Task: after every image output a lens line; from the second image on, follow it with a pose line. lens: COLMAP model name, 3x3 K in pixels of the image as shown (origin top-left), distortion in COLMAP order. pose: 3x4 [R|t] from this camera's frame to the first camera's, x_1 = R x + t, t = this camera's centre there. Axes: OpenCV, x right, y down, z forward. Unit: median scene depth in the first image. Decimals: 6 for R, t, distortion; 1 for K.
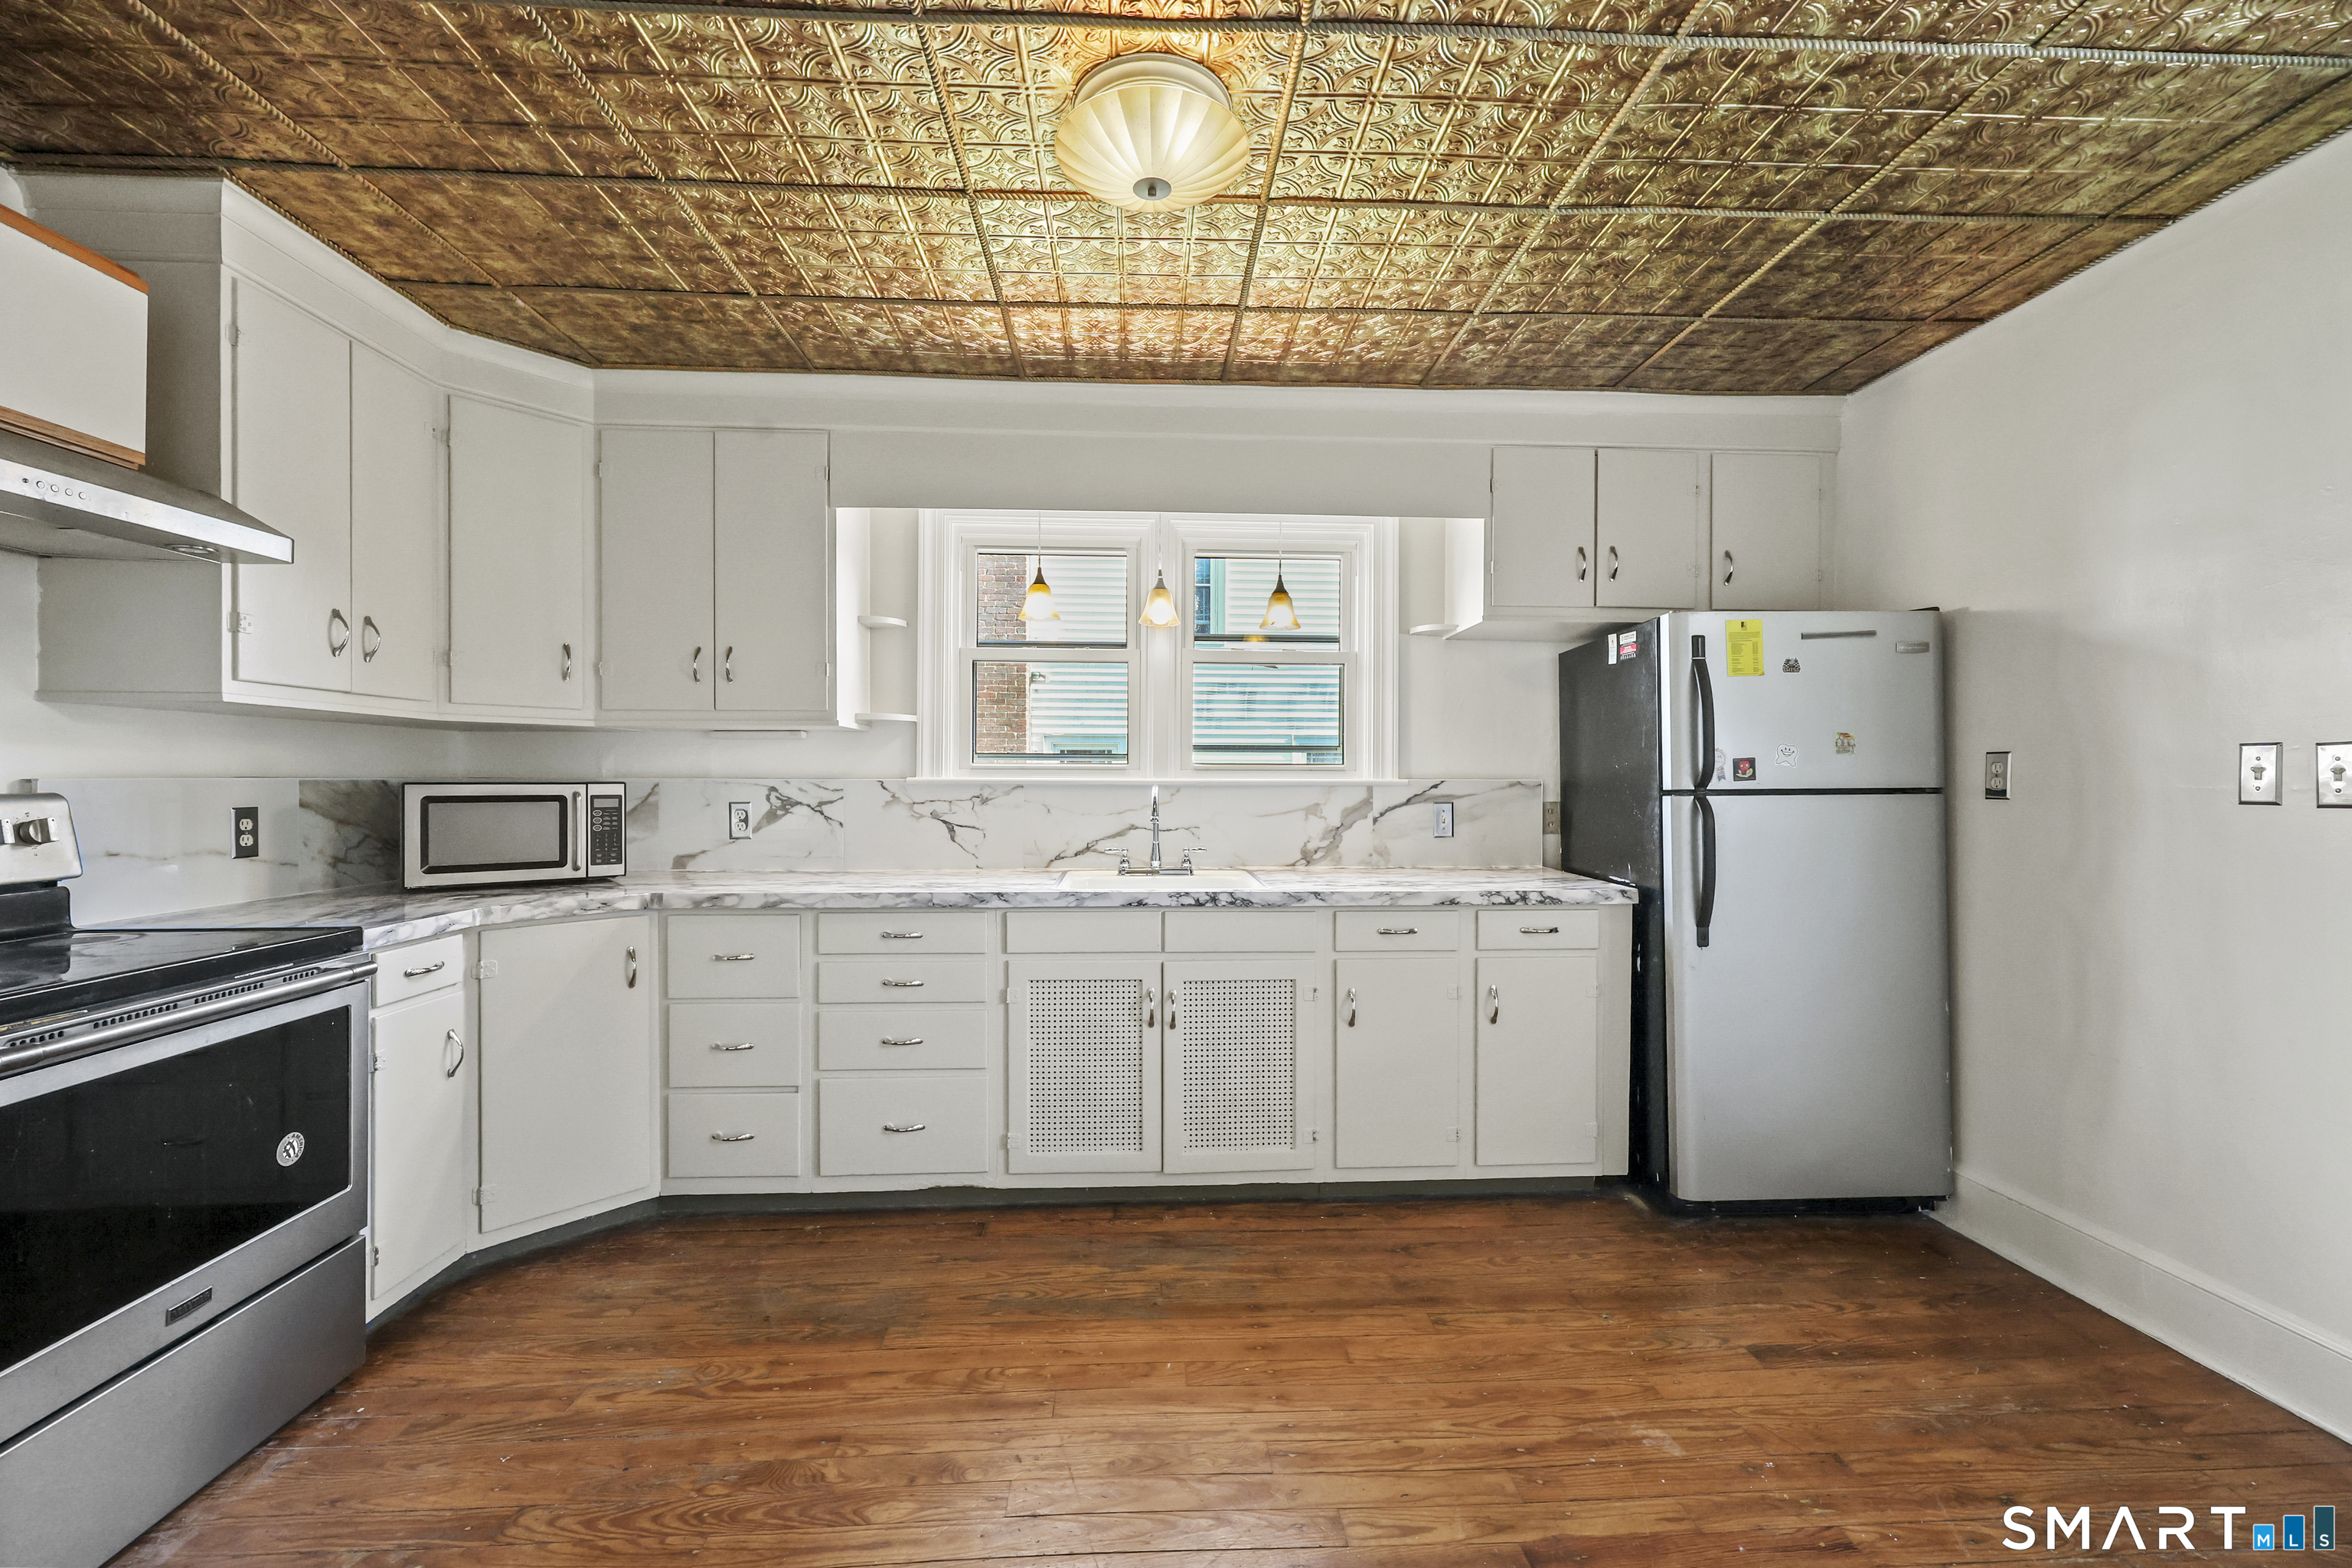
lens RADIAL K [[950.4, 0, 1182.5], [0, 950.4, 786.2], [0, 0, 1]] dist [0.000396, -0.000010]
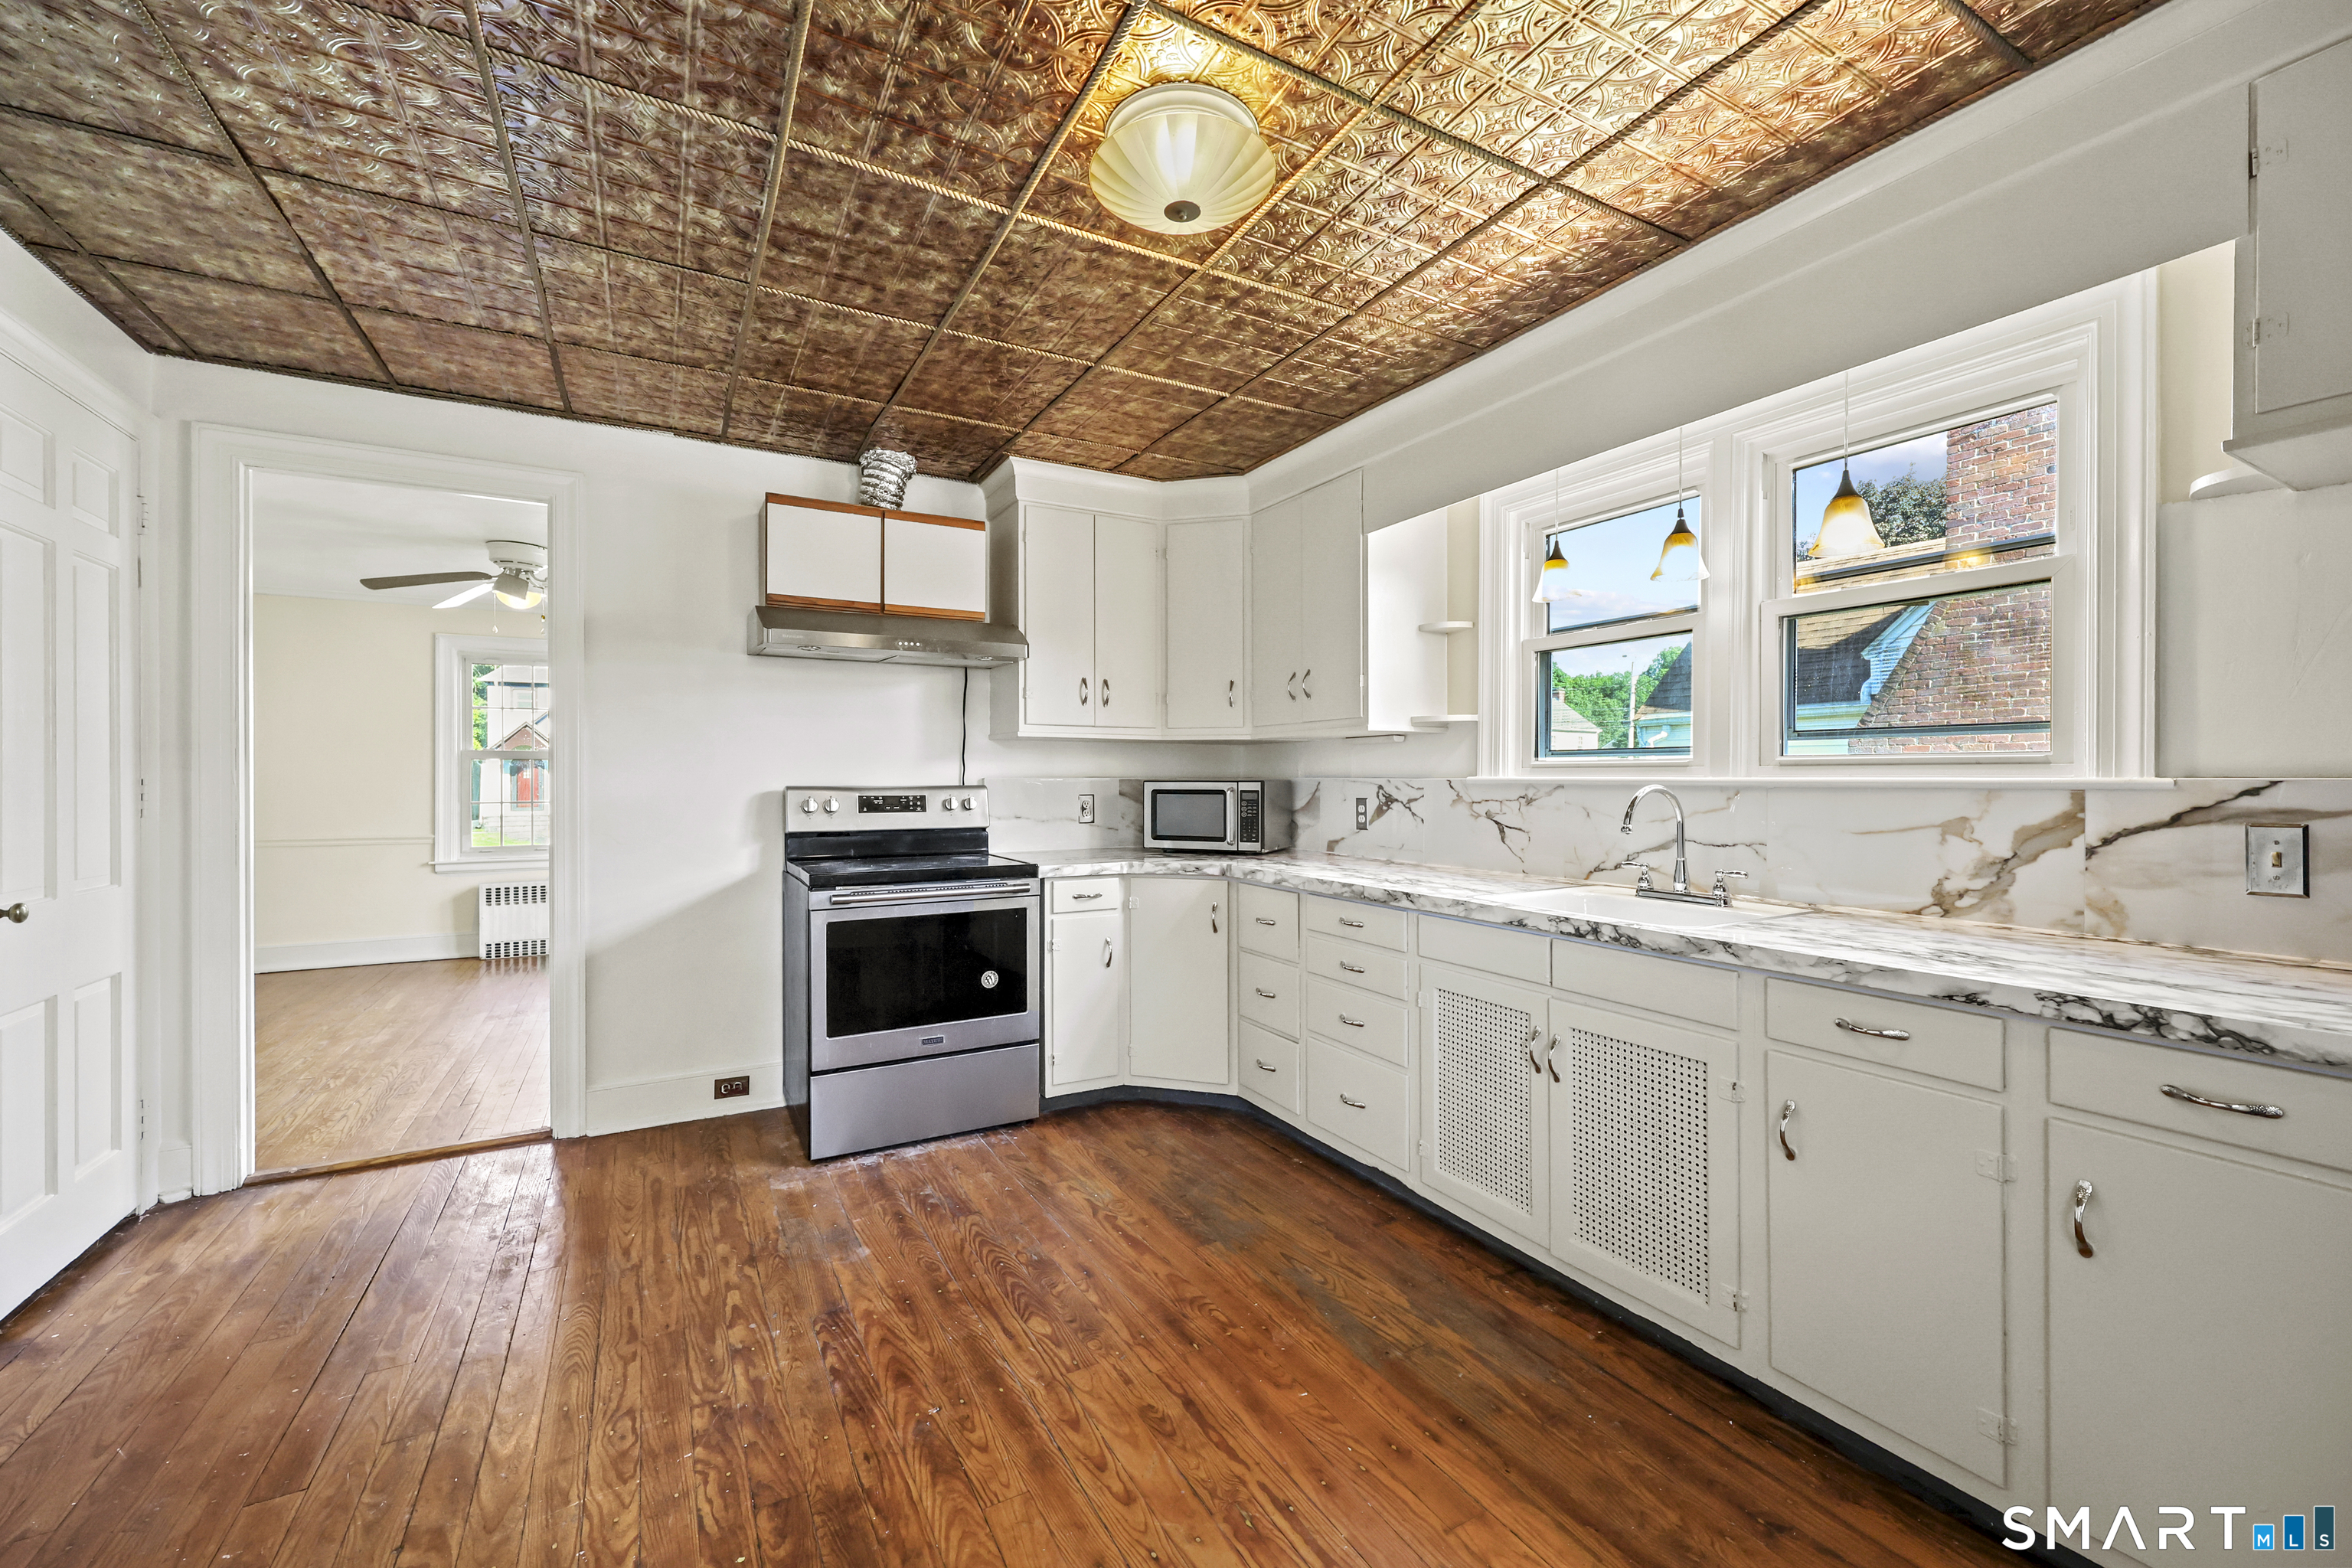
lens RADIAL K [[950.4, 0, 1193.2], [0, 950.4, 780.3], [0, 0, 1]] dist [0.000396, -0.000010]
pose [[0.446803, 0.001989, -0.894630, 0.588115], [-0.005609, 0.999984, -0.000579, -0.003361], [0.894615, 0.005277, 0.446807, 0.352237]]
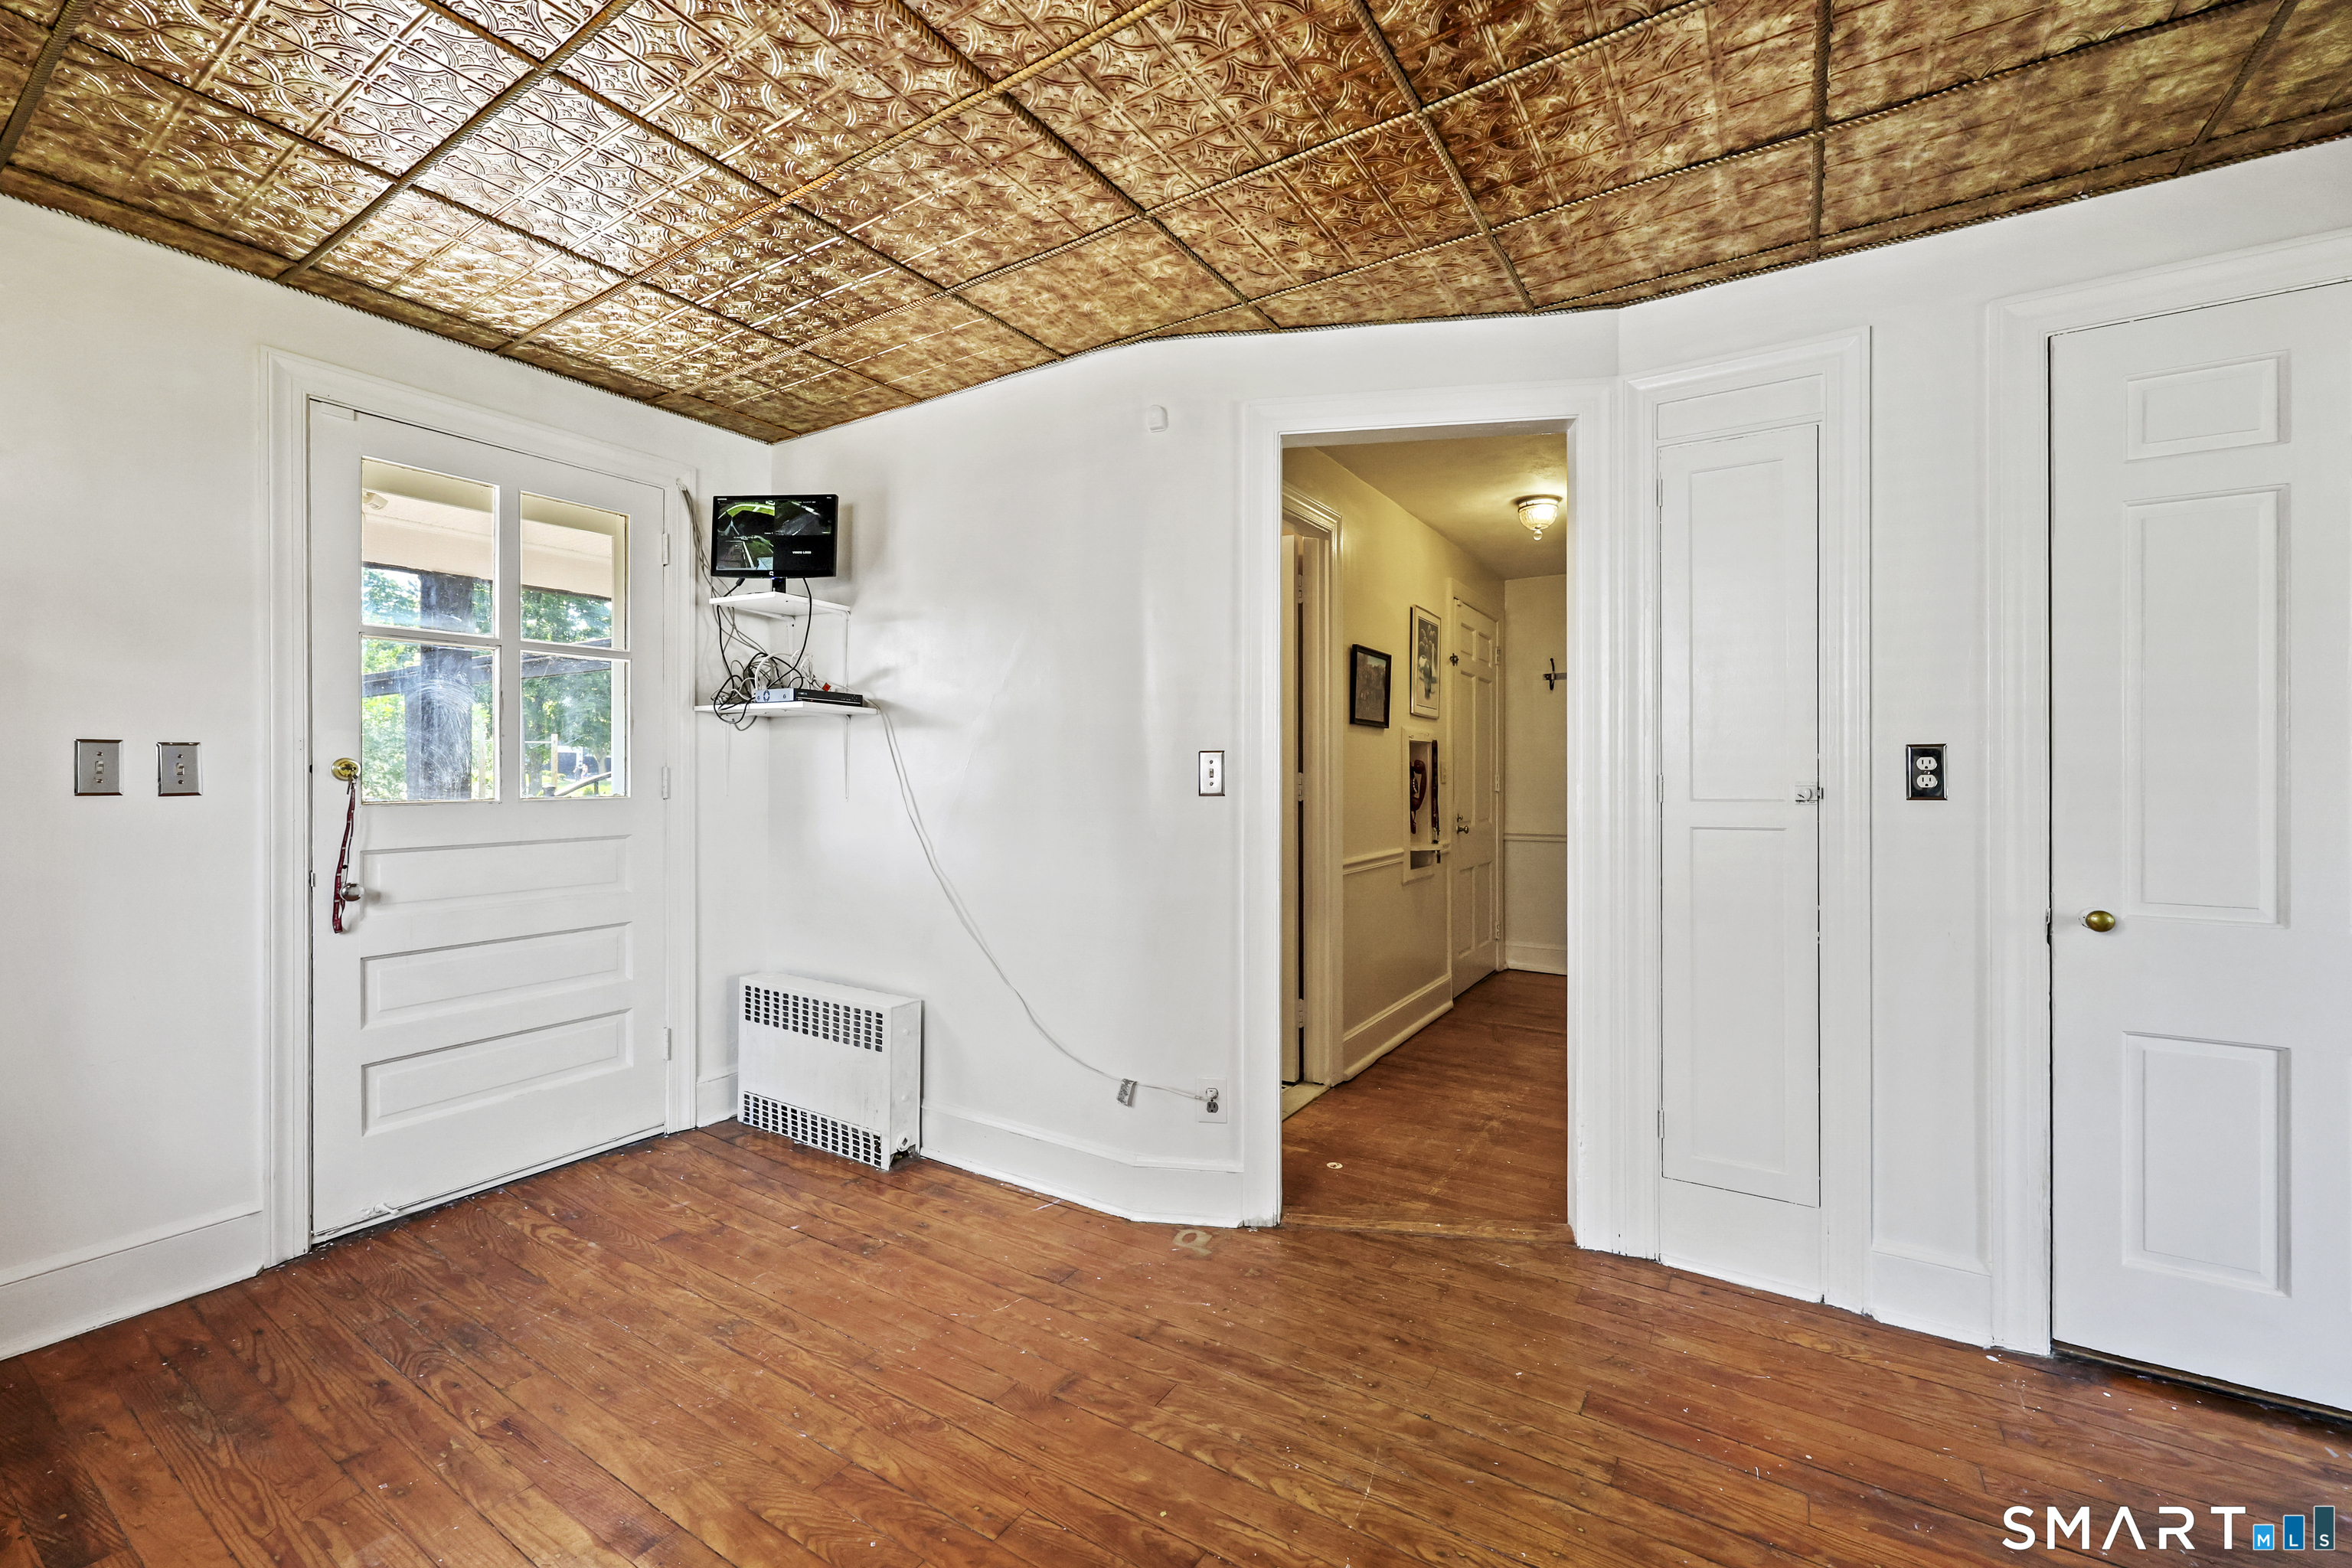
lens RADIAL K [[950.4, 0, 1184.7], [0, 950.4, 775.6], [0, 0, 1]] dist [0.000396, -0.000010]
pose [[-0.806490, -0.000156, 0.591248, -0.389085], [0.004036, 0.999975, 0.005769, -0.004317], [-0.591234, 0.007039, -0.806469, 0.831285]]
